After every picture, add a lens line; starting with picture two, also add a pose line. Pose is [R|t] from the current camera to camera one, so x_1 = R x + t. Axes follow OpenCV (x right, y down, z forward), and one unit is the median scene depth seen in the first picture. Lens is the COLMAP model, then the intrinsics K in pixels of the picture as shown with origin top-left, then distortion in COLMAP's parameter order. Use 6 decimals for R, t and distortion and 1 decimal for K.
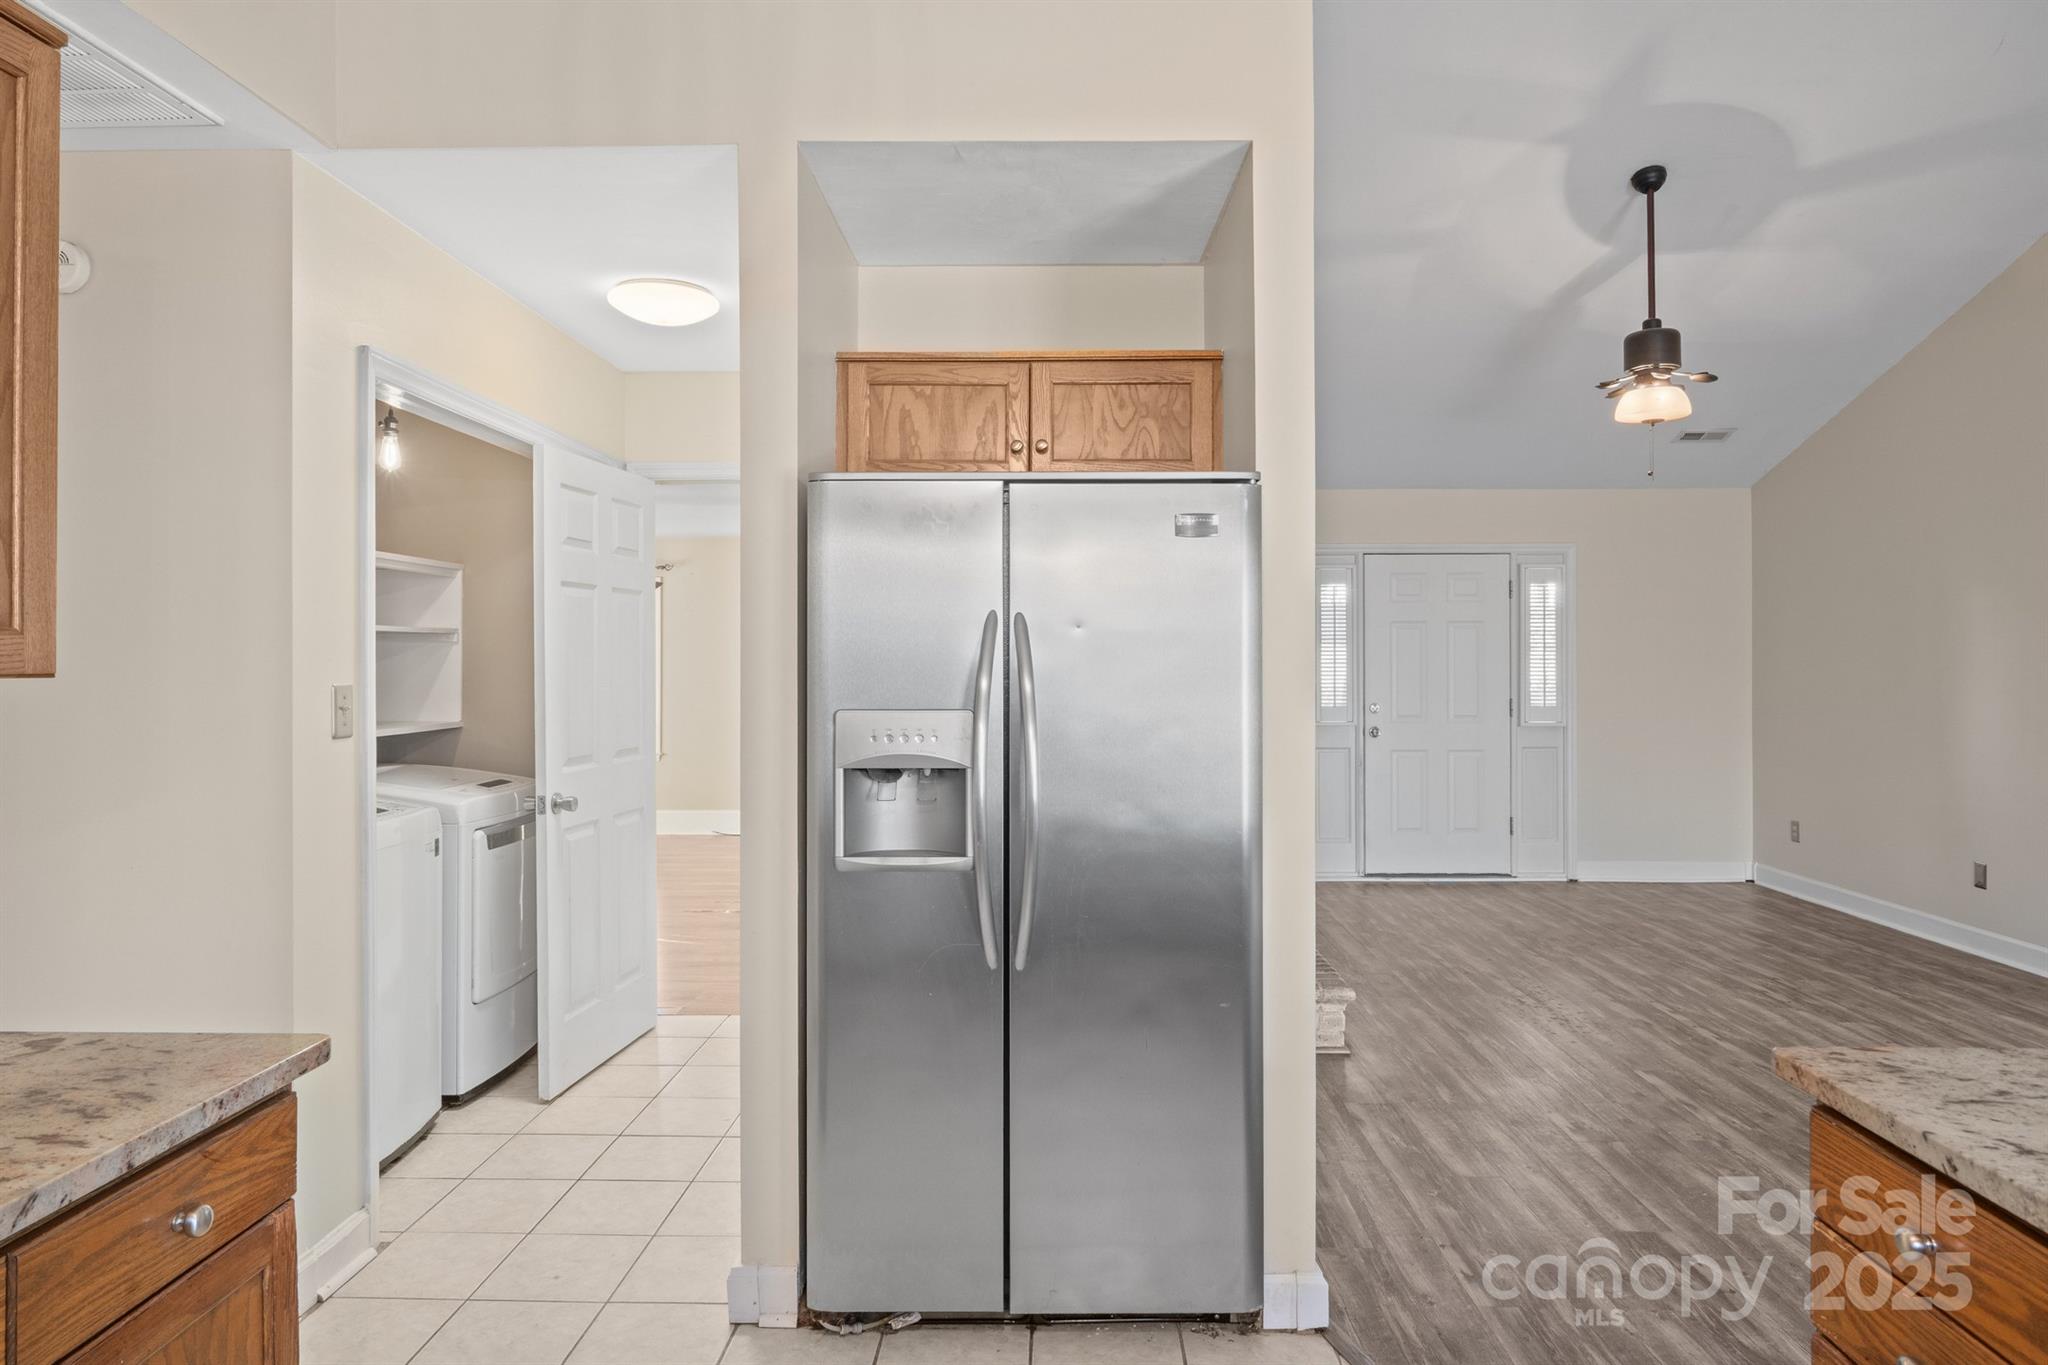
lens RADIAL K [[1228.8, 0, 1027.3], [0, 1228.8, 657.4], [0, 0, 1]] dist [-0.000379, -0.000319]
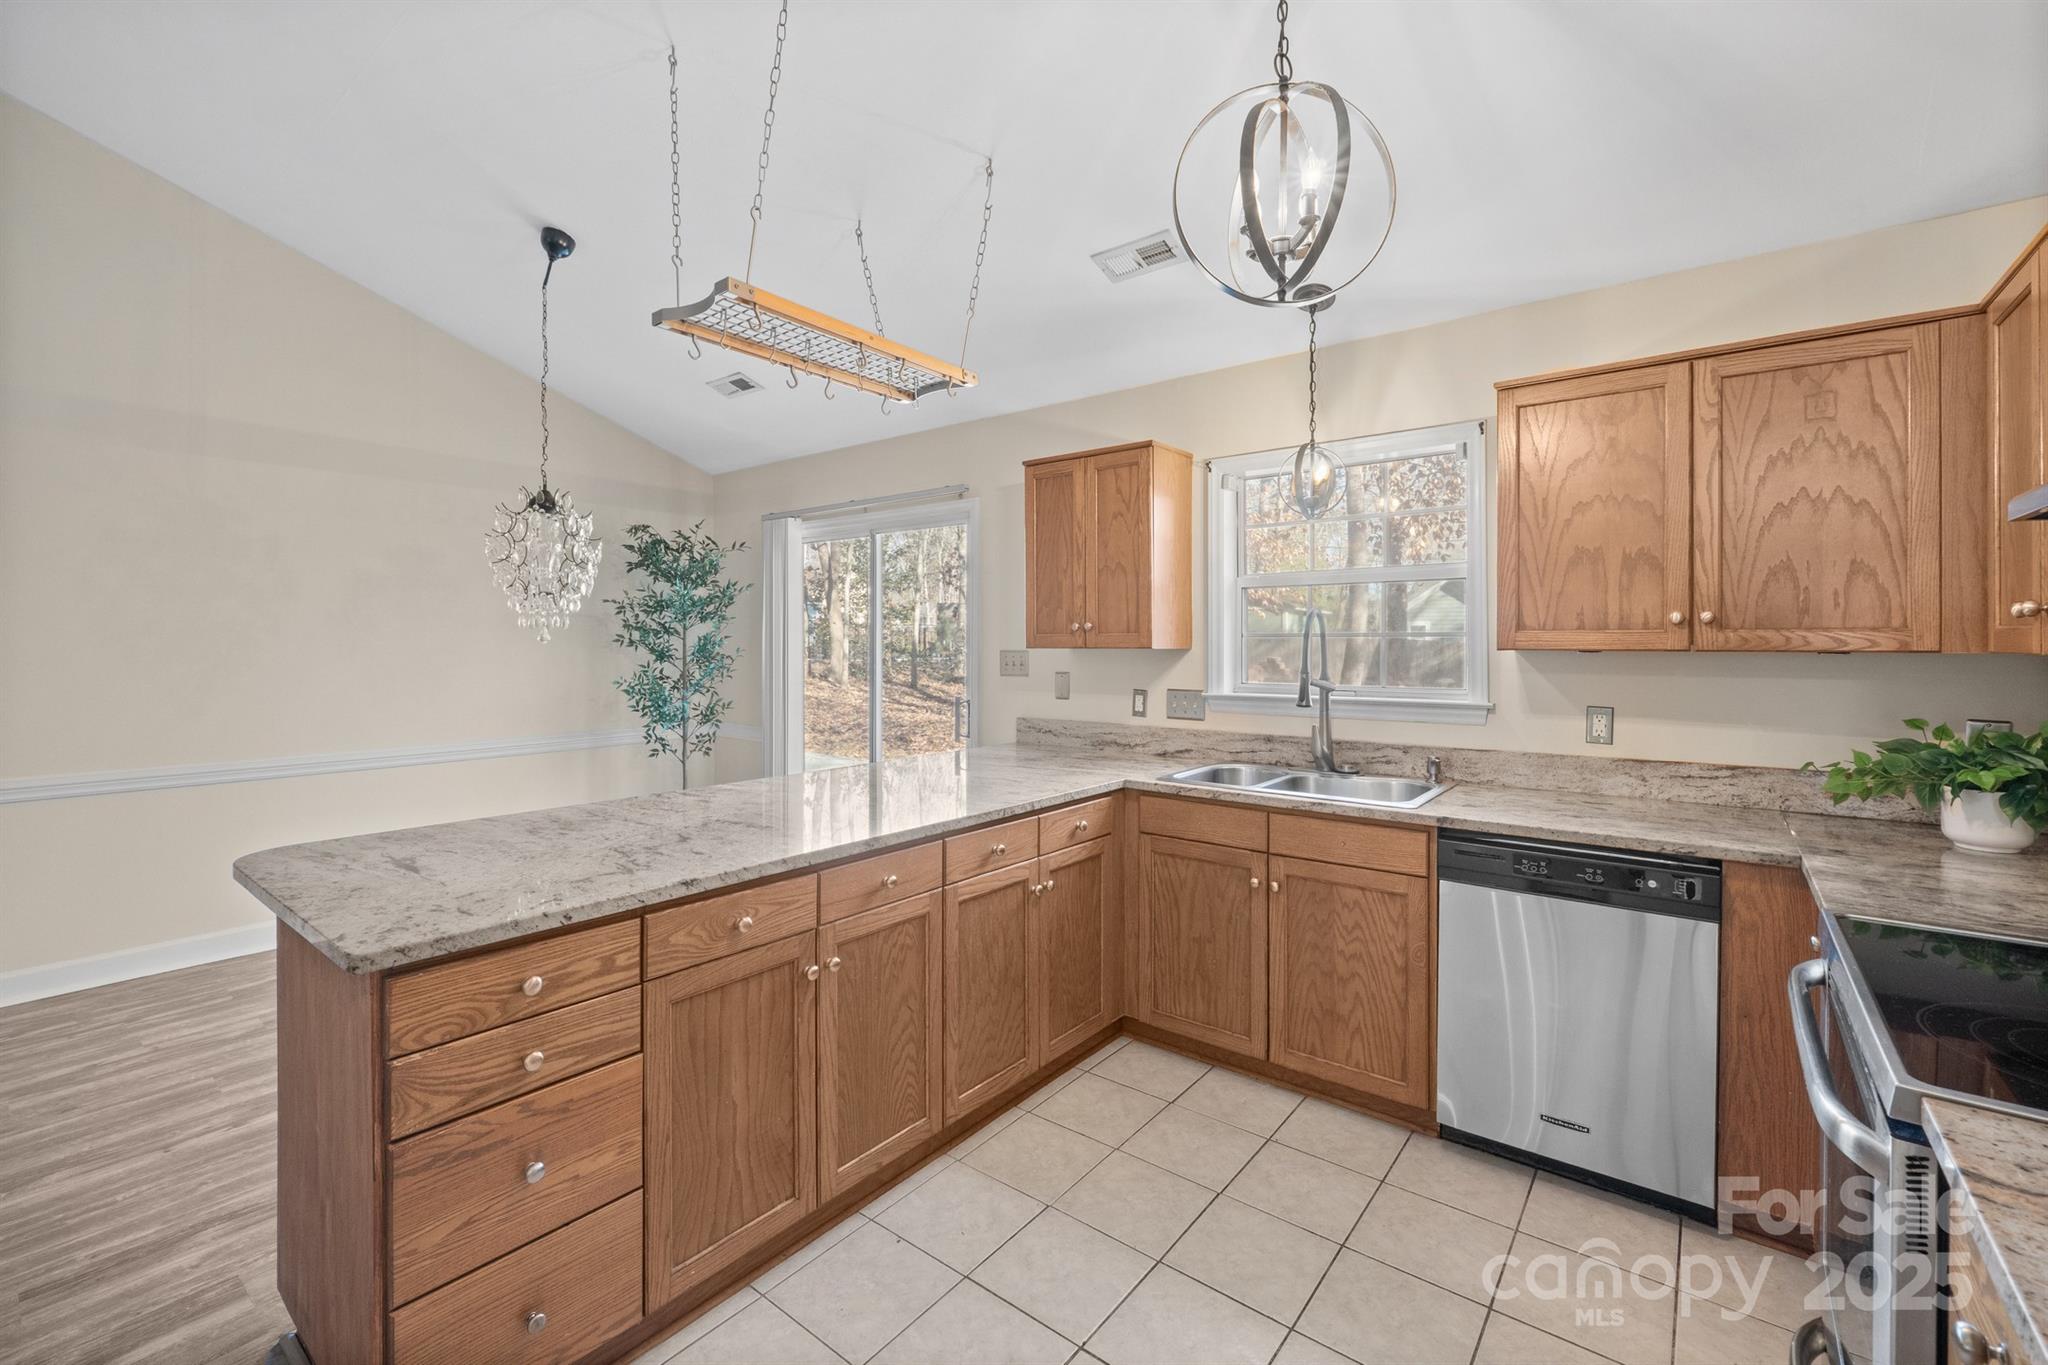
lens RADIAL K [[873.1, 0, 1030.7], [0, 873.1, 650.9], [0, 0, 1]] dist [0.000421, -0.000056]
pose [[-0.803126, -0.006627, 0.595772, -0.131472], [-0.004557, 0.999977, 0.004980, 0.000833], [-0.595792, 0.001285, -0.803138, 0.369336]]
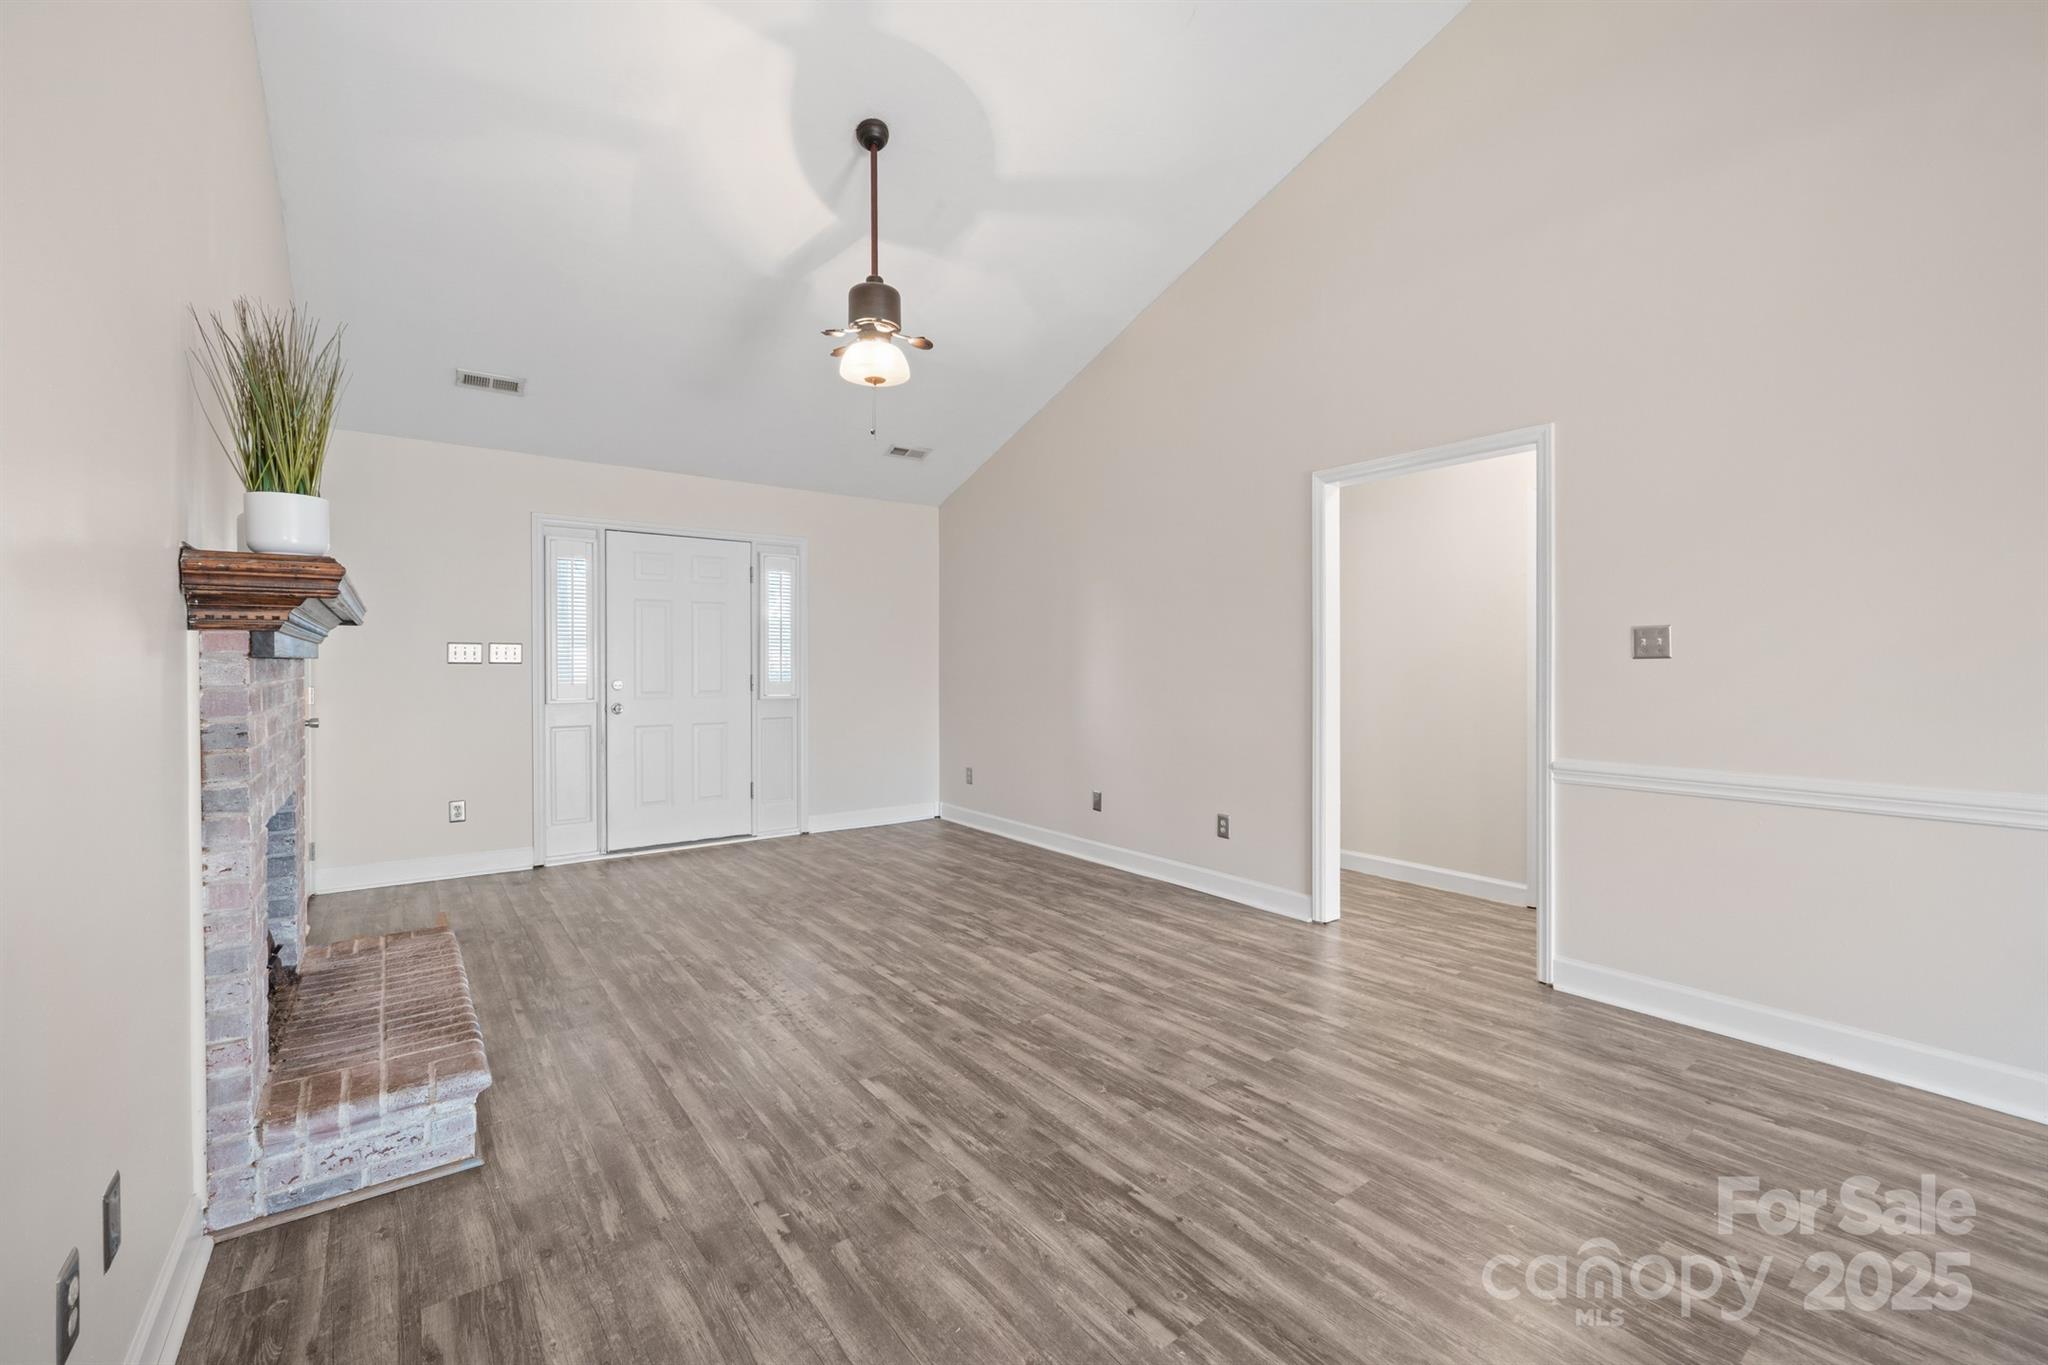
lens RADIAL K [[857.8, 0, 1031.6], [0, 857.8, 666.9], [0, 0, 1]] dist [-0.007709, 0.000419]
pose [[0.785563, -0.000545, 0.618781, 0.176967], [-0.002156, 0.999991, 0.003618, 0.035590], [-0.618778, -0.004176, 0.785555, 0.370571]]
